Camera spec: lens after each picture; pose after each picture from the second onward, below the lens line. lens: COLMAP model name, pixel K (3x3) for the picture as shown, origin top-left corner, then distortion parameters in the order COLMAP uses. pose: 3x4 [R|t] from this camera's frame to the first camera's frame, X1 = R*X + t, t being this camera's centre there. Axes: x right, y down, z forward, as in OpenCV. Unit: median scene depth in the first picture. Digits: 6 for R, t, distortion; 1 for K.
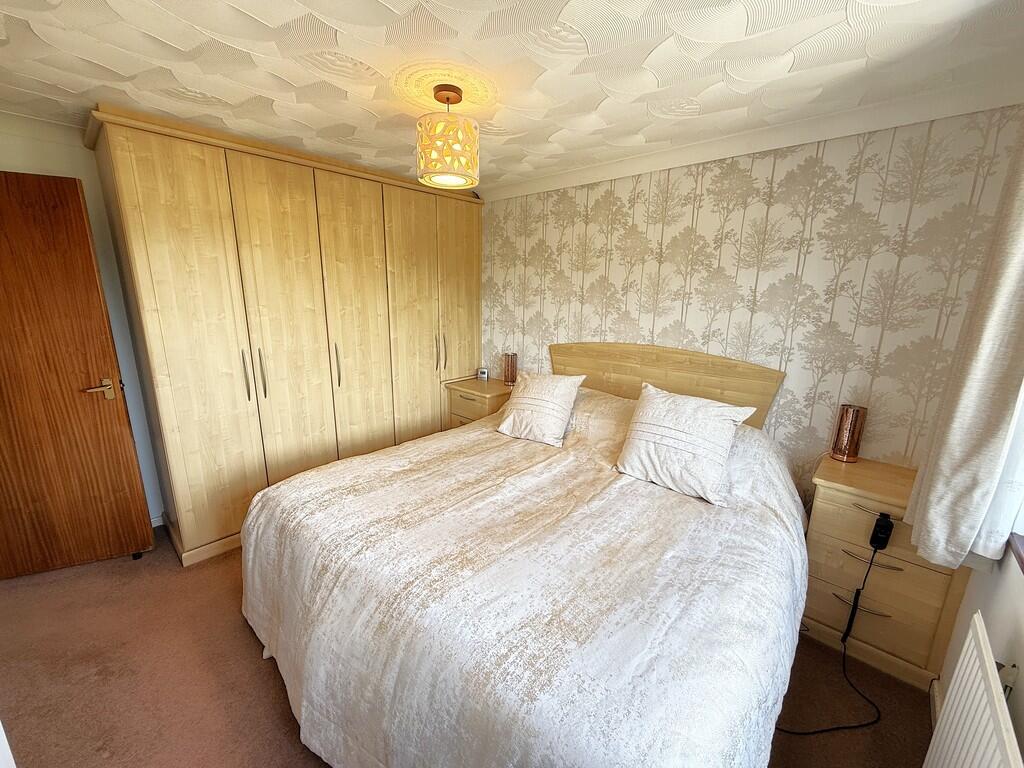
lens RADIAL K [[424.1, 0, 506.9], [0, 424.1, 388.4], [0, 0, 1]] dist [0.006176, 0.000186]
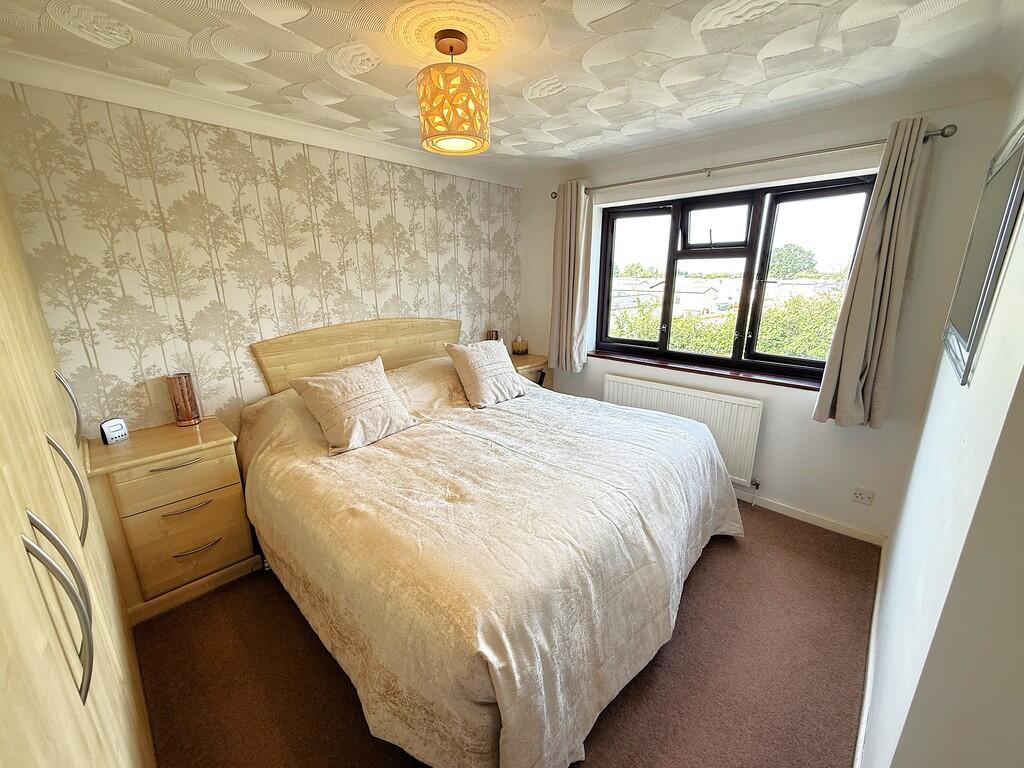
lens RADIAL K [[402.4, 0, 509.3], [0, 402.4, 372.6], [0, 0, 1]] dist [-0.001330, -0.000262]
pose [[0.016400, -0.263558, 0.964504, -0.673361], [0.220230, 0.941896, 0.253635, -0.157859], [-0.975310, 0.208253, 0.073490, 0.611568]]
